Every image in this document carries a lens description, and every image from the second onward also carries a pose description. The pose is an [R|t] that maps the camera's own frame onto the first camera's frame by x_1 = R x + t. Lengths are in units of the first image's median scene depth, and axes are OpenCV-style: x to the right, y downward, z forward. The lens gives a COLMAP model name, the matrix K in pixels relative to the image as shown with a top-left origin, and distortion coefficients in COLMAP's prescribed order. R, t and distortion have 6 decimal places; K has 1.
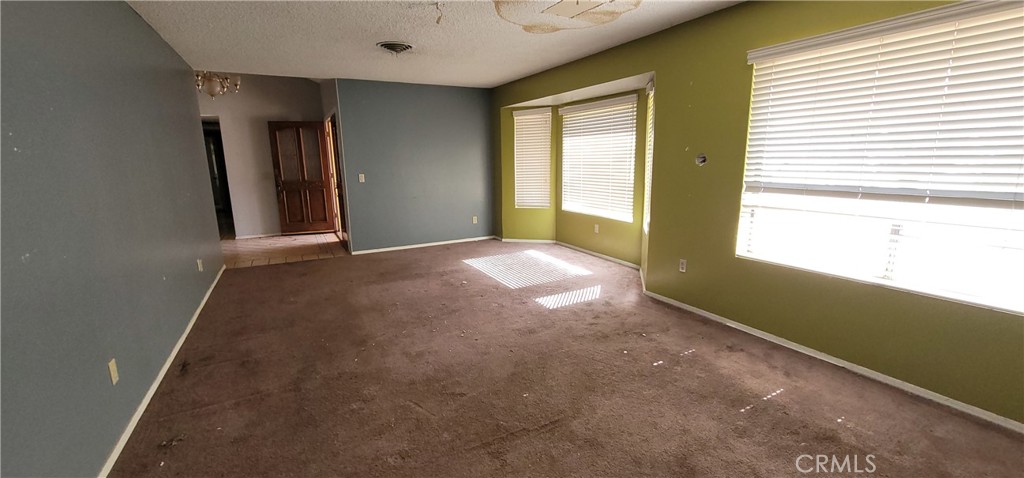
lens RADIAL K [[418.2, 0, 517.3], [0, 418.2, 241.6], [0, 0, 1]] dist [-0.003379, 0.000011]
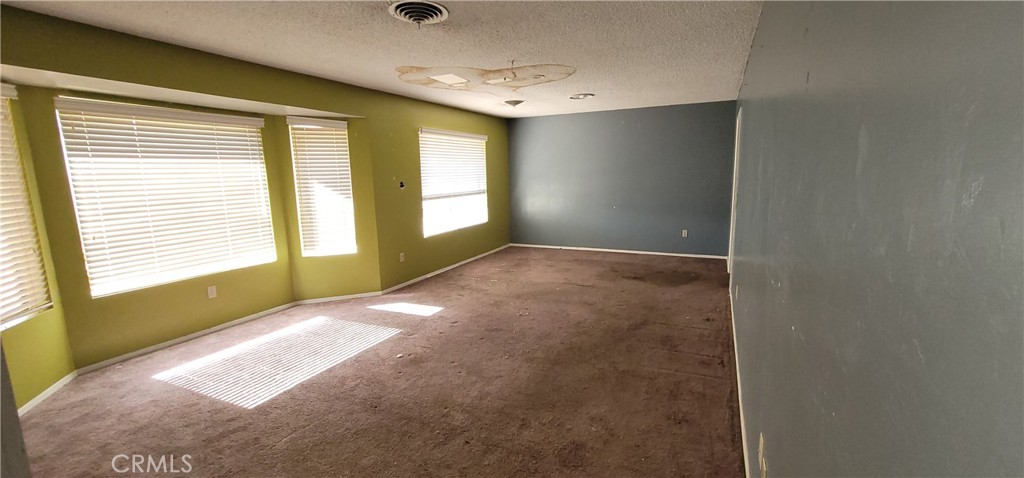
lens RADIAL K [[418.2, 0, 517.3], [0, 418.2, 241.6], [0, 0, 1]] dist [-0.003379, 0.000011]
pose [[-0.585256, -0.104728, 0.804057, -0.922685], [0.190611, 0.946066, 0.261967, -0.274960], [-0.788126, 0.306580, -0.533728, 1.327926]]
